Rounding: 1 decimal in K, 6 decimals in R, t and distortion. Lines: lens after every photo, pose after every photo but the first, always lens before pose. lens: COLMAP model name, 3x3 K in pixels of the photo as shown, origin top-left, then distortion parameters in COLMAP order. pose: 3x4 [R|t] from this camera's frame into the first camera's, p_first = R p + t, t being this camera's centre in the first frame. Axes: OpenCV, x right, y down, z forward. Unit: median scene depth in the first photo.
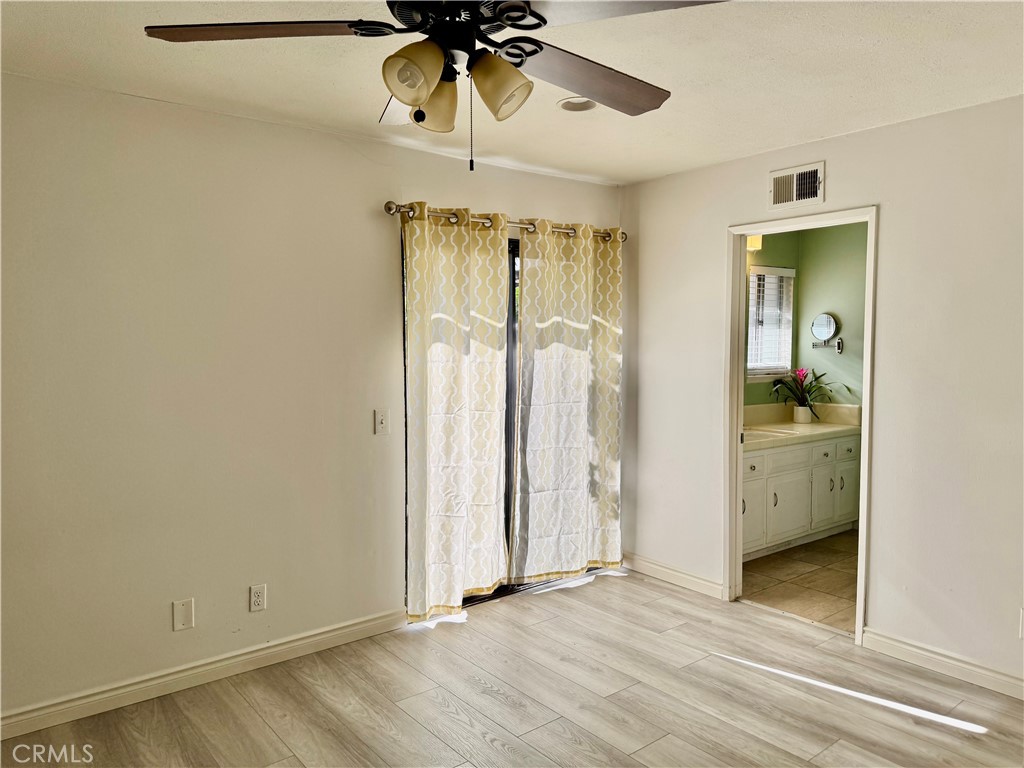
lens RADIAL K [[715.4, 0, 516.1], [0, 715.4, 378.6], [0, 0, 1]] dist [0.081035, -0.102338]
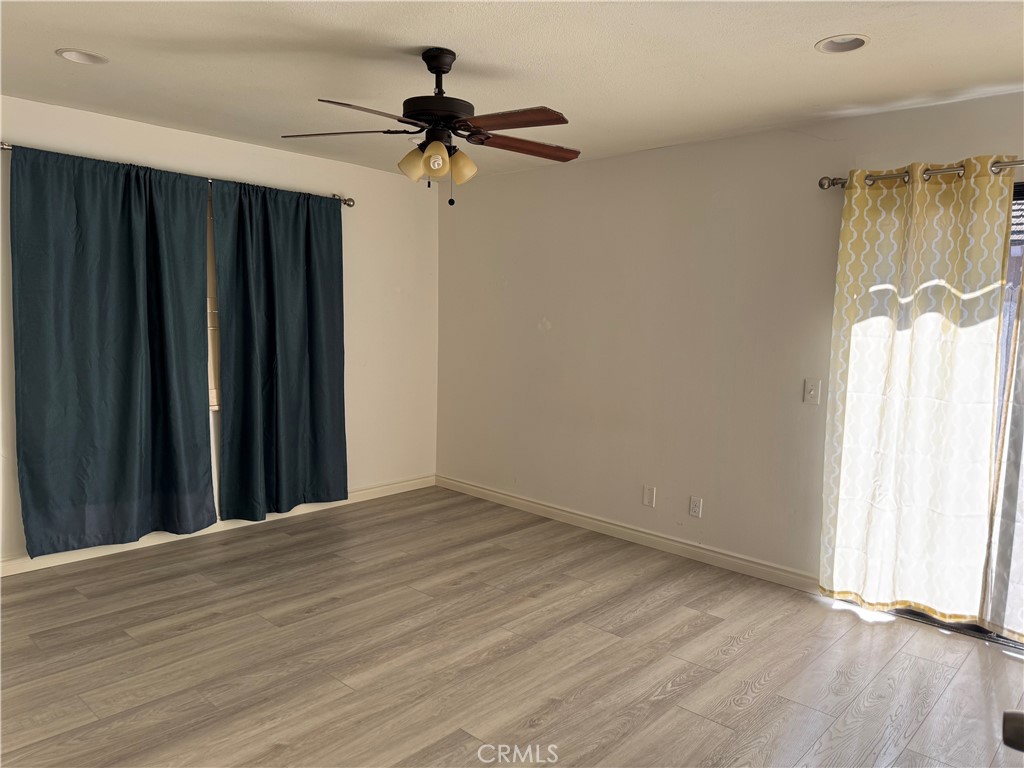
lens RADIAL K [[715.4, 0, 512.6], [0, 715.4, 380.8], [0, 0, 1]] dist [0.081035, -0.102338]
pose [[0.136526, 0.093013, -0.986260, 0.742457], [-0.078090, 0.993495, 0.082885, -0.008156], [0.987554, 0.065701, 0.142901, 0.395254]]
